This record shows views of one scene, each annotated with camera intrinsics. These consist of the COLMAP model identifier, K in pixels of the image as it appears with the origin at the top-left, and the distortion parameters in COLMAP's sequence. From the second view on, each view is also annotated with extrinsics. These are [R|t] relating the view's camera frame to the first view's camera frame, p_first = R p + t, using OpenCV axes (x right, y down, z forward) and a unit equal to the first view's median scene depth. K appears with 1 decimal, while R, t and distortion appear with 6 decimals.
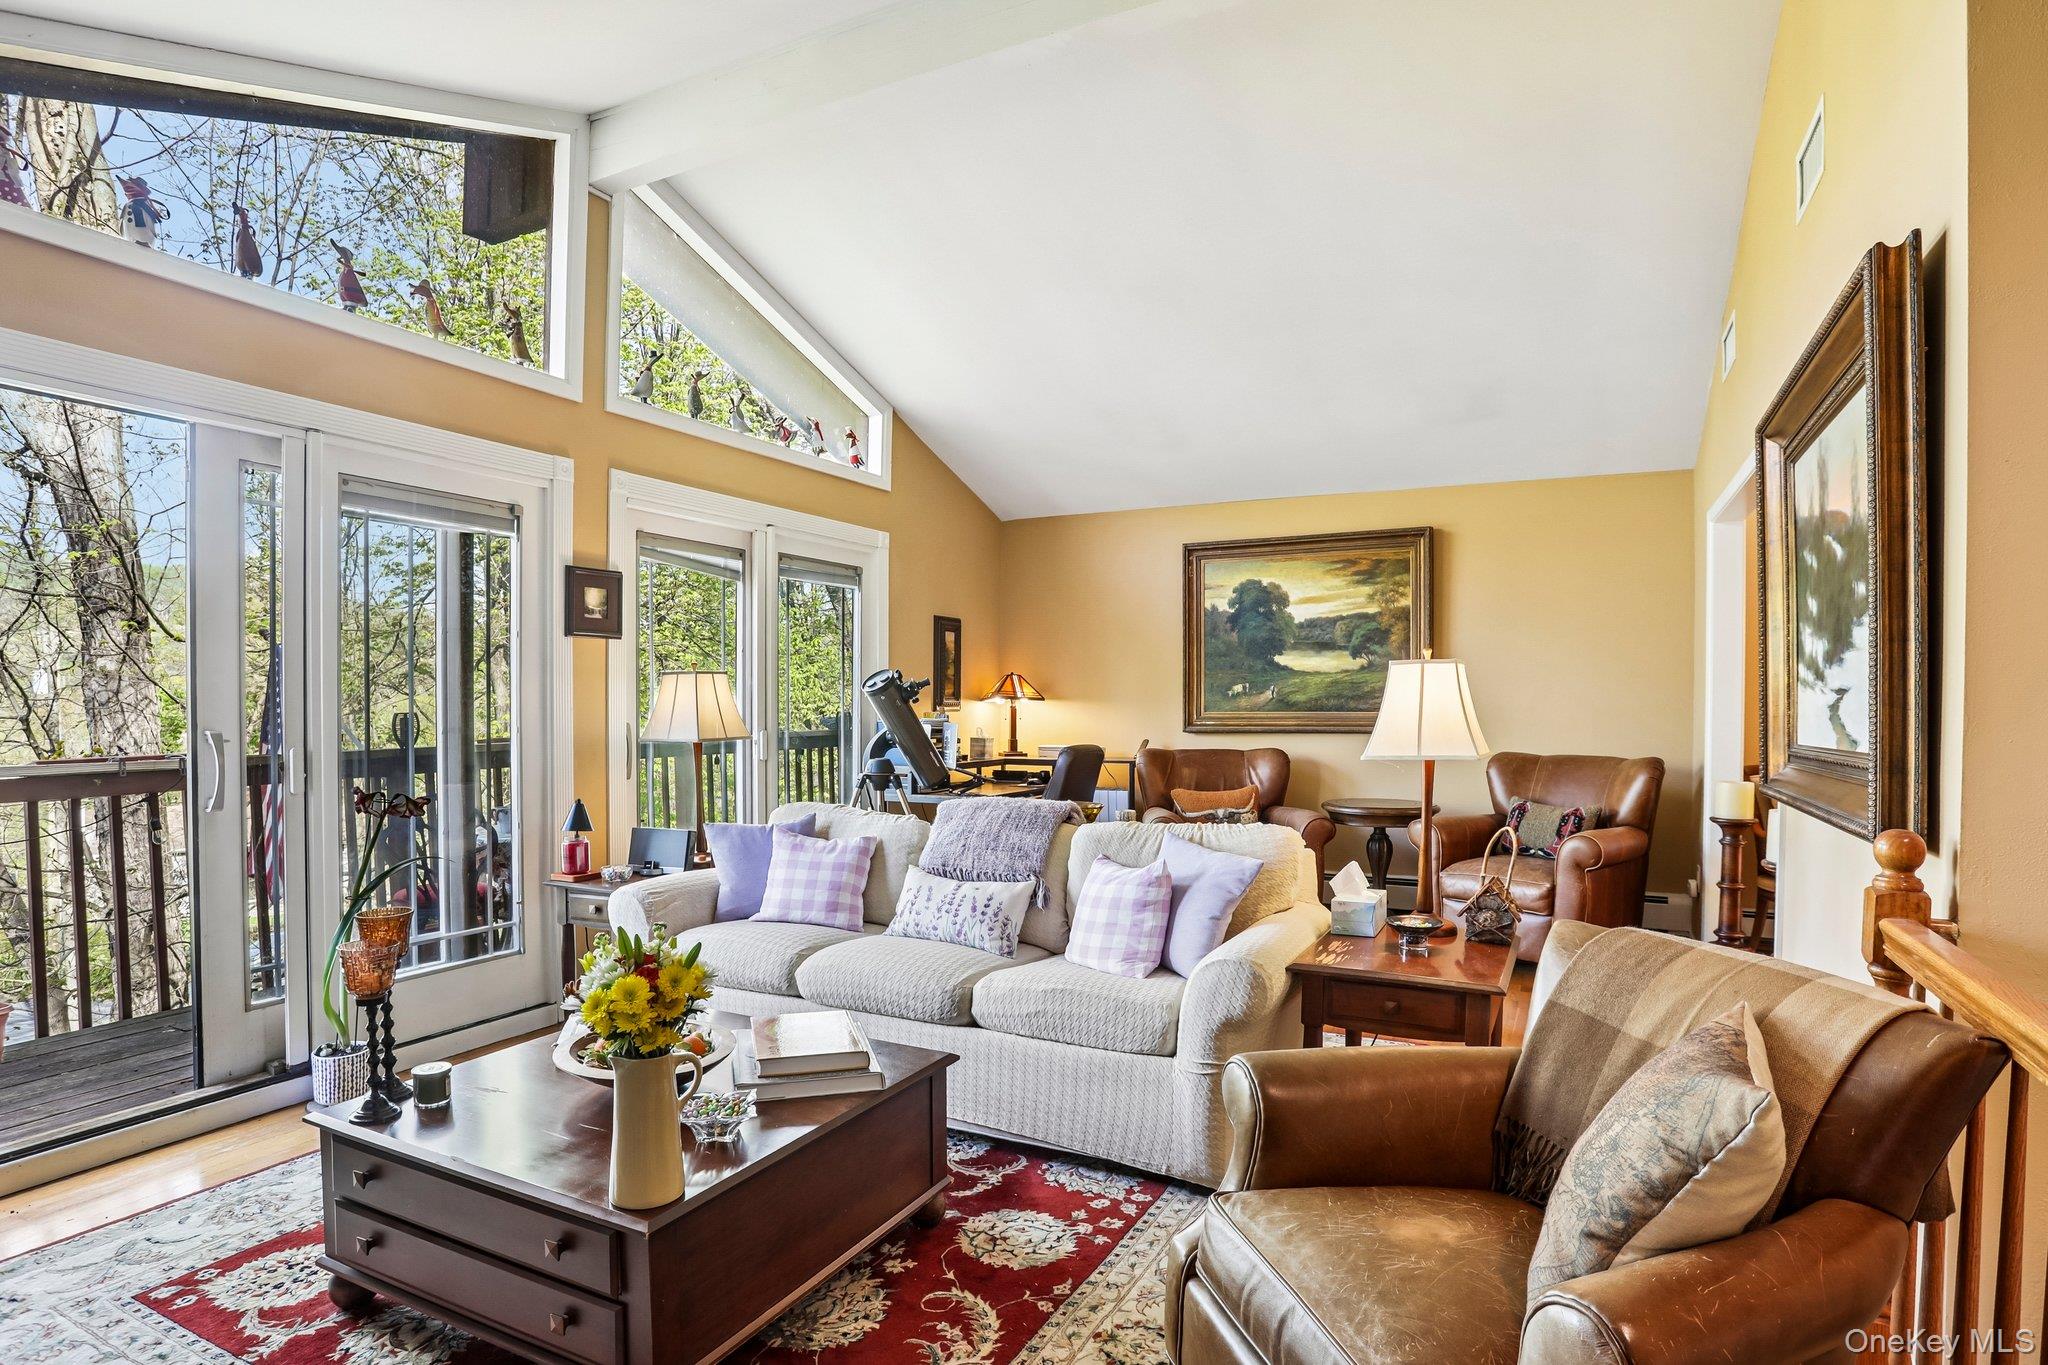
lens RADIAL K [[1020.0, 0, 1006.2], [0, 1020.0, 701.9], [0, 0, 1]] dist [-0.070401, 0.028475]
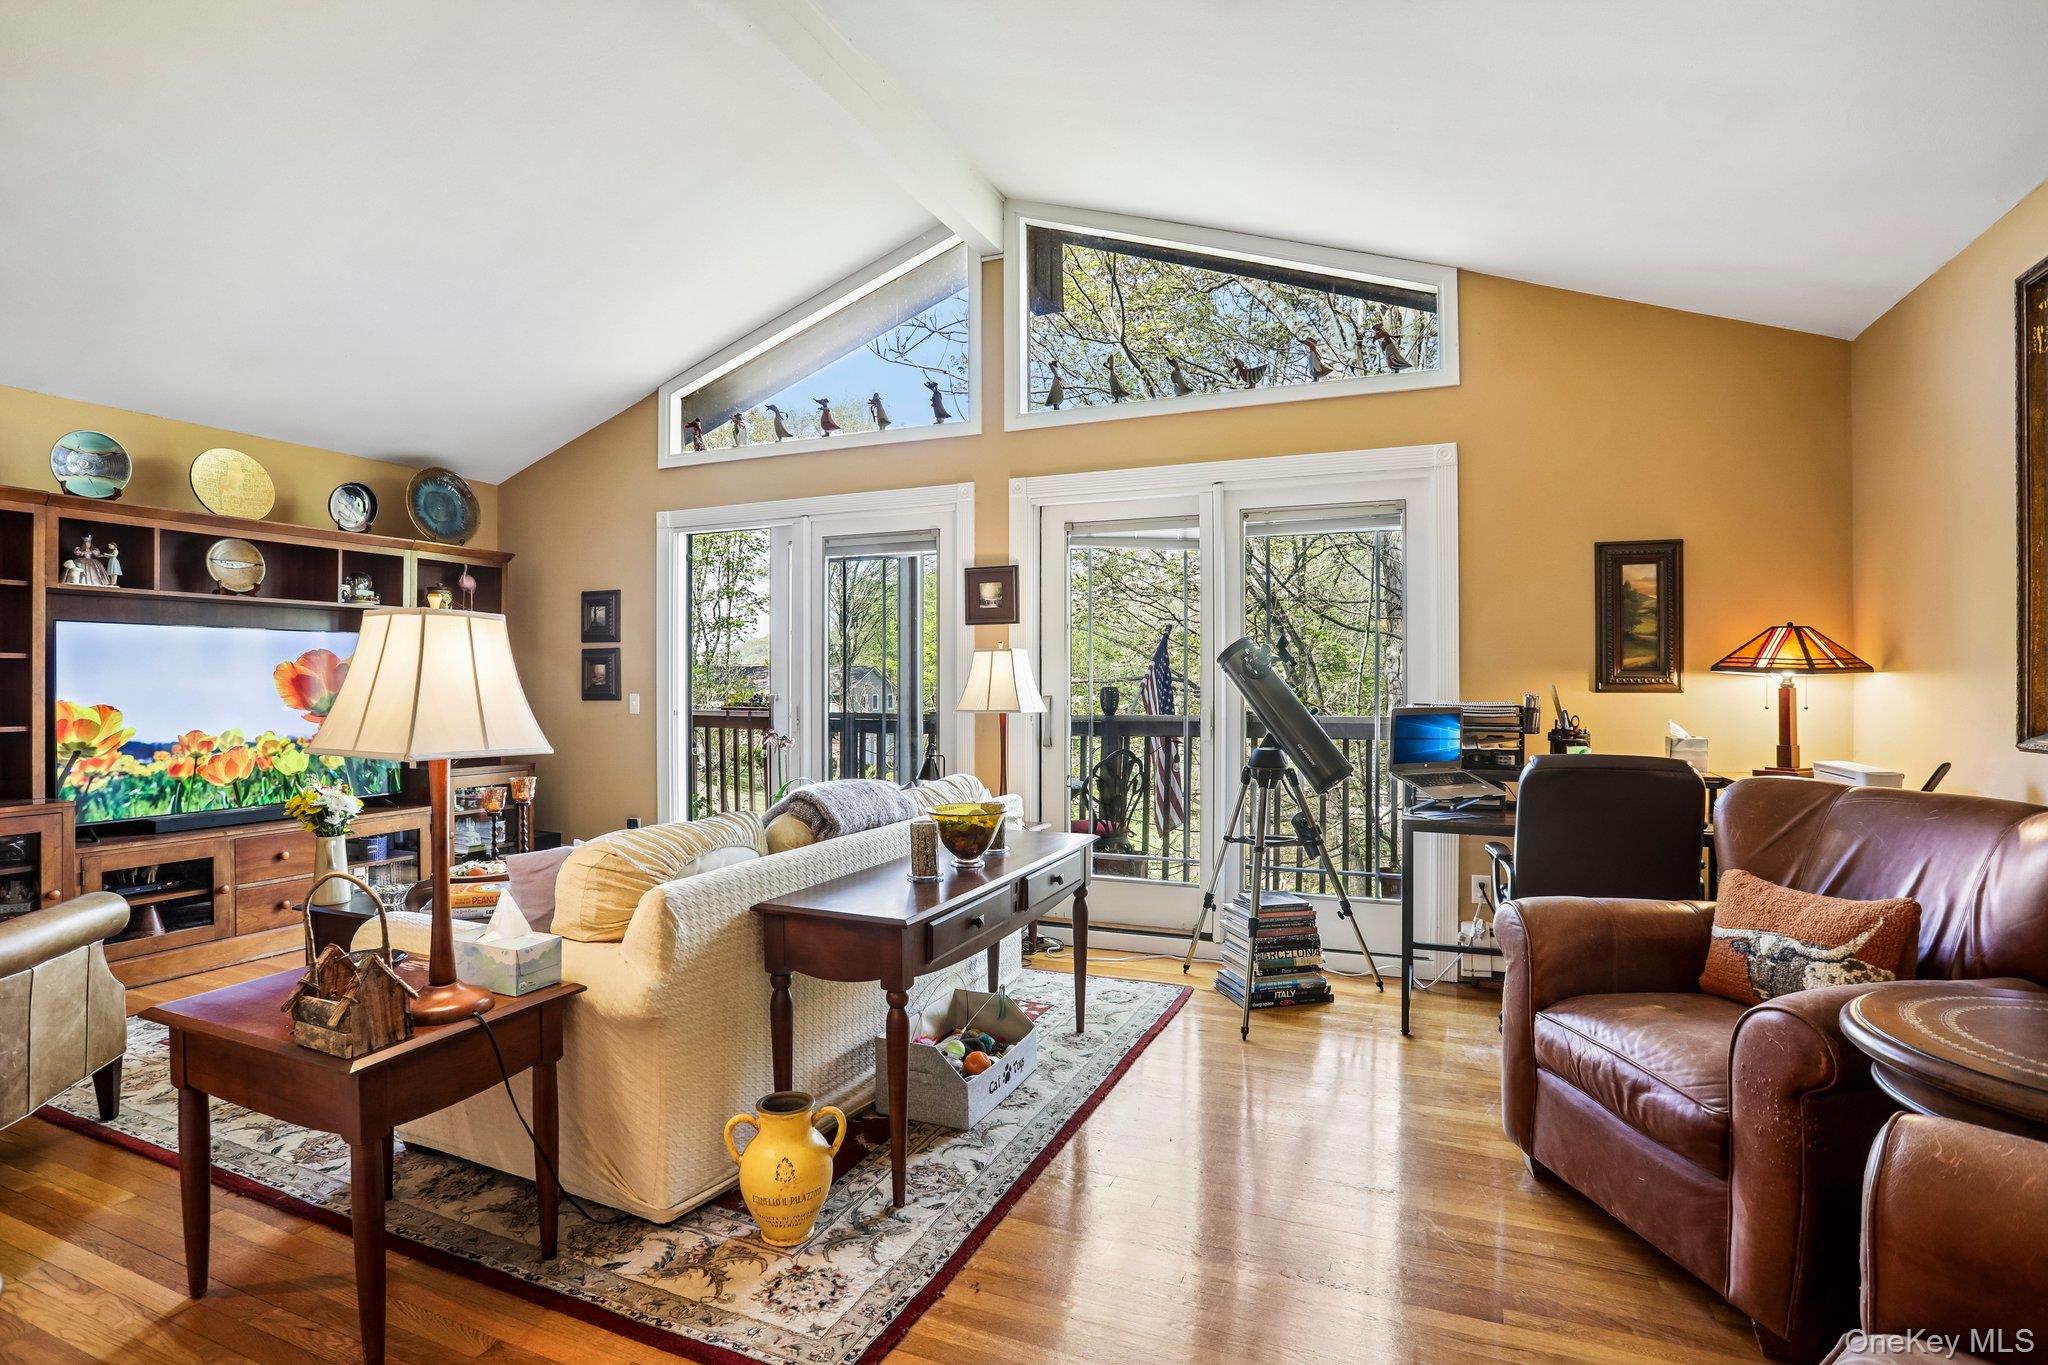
lens RADIAL K [[1020.0, 0, 1006.2], [0, 1020.0, 701.9], [0, 0, 1]] dist [-0.070401, 0.028475]
pose [[0.127359, -0.006387, -0.991836, 0.781153], [-0.010324, 0.999917, -0.007765, 0.036849], [0.991803, 0.011228, 0.127283, 0.854270]]
